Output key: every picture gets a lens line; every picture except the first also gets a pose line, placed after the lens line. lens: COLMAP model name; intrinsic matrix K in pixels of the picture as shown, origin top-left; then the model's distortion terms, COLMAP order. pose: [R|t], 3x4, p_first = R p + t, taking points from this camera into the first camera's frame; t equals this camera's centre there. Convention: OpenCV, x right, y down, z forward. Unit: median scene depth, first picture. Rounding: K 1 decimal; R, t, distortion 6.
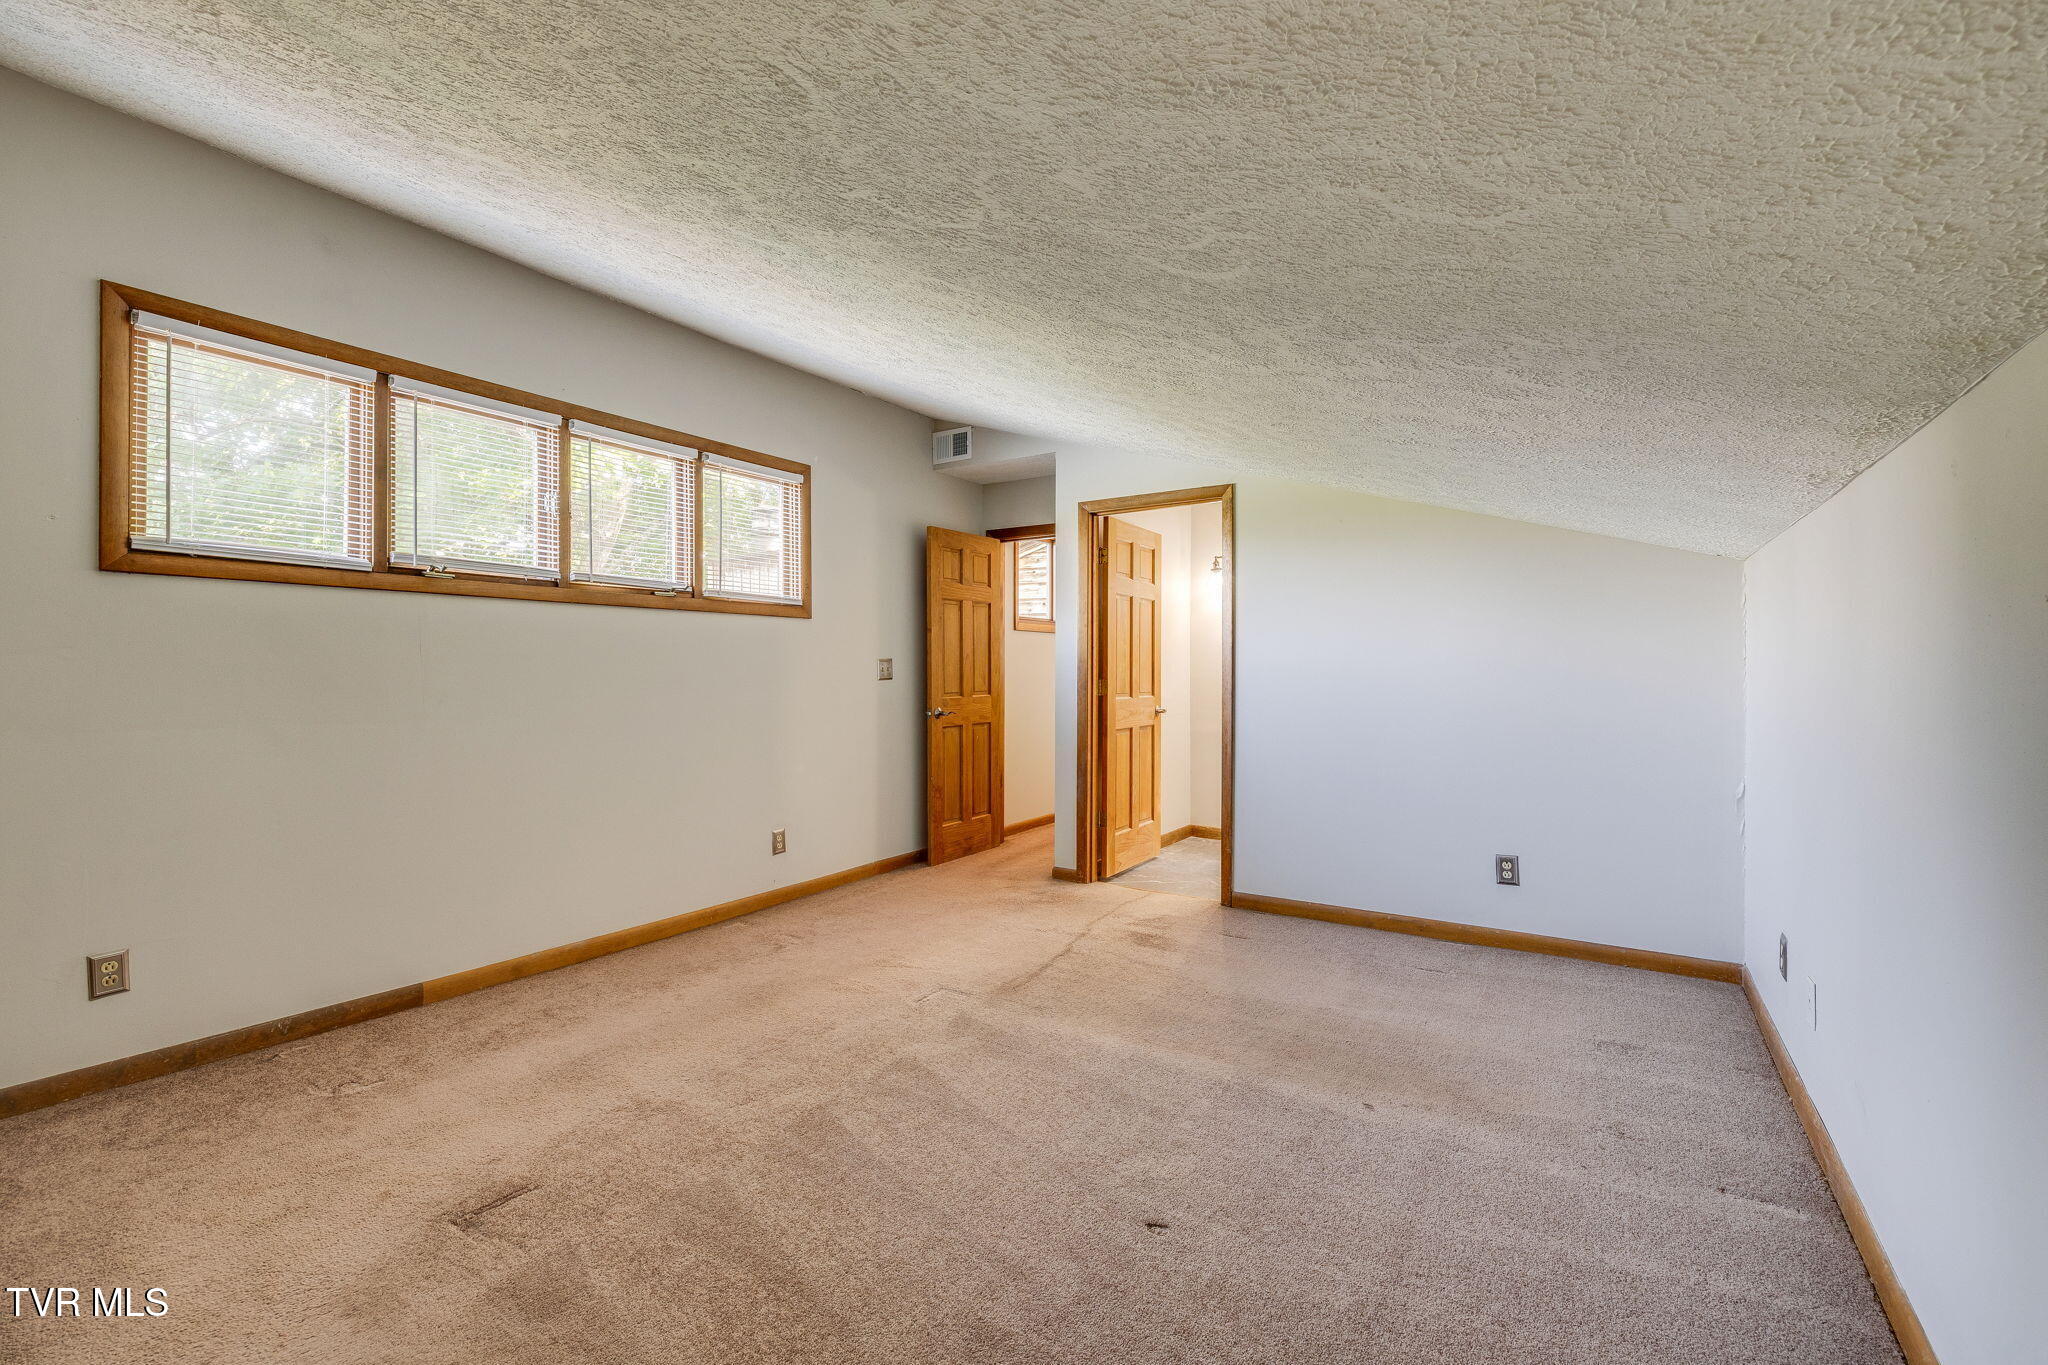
lens RADIAL K [[860.1, 0, 1025.9], [0, 860.1, 666.0], [0, 0, 1]] dist [0.002725, 0.000461]
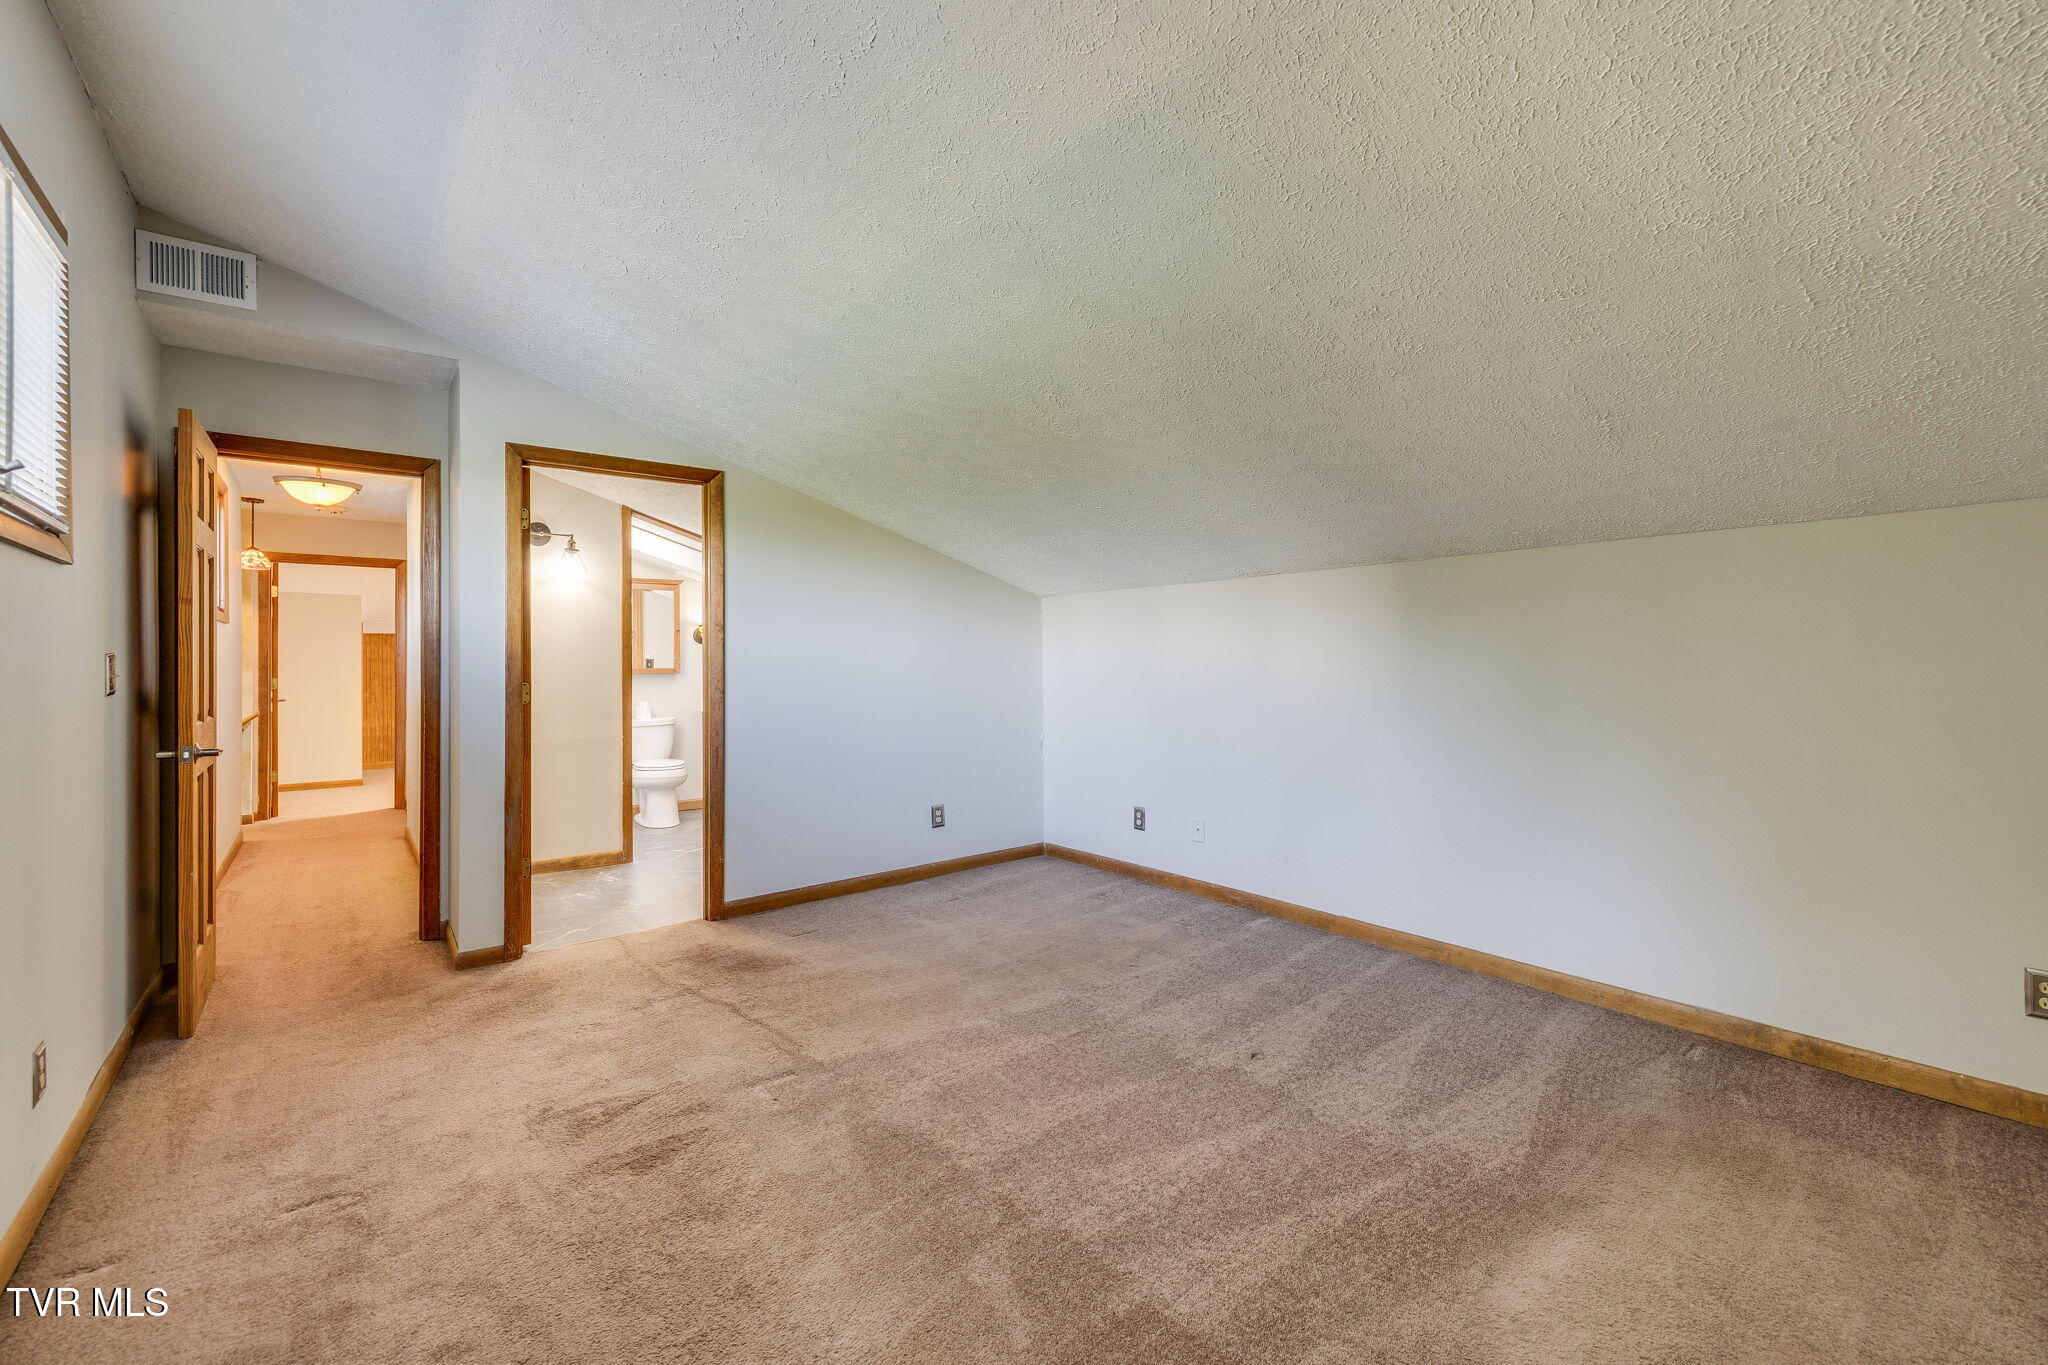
lens RADIAL K [[860.1, 0, 1025.9], [0, 860.1, 666.0], [0, 0, 1]] dist [0.002725, 0.000461]
pose [[0.299364, -0.007640, 0.954108, -0.660536], [0.005732, 0.999964, 0.006208, -0.003042], [-0.954122, 0.003611, 0.299397, 0.468095]]
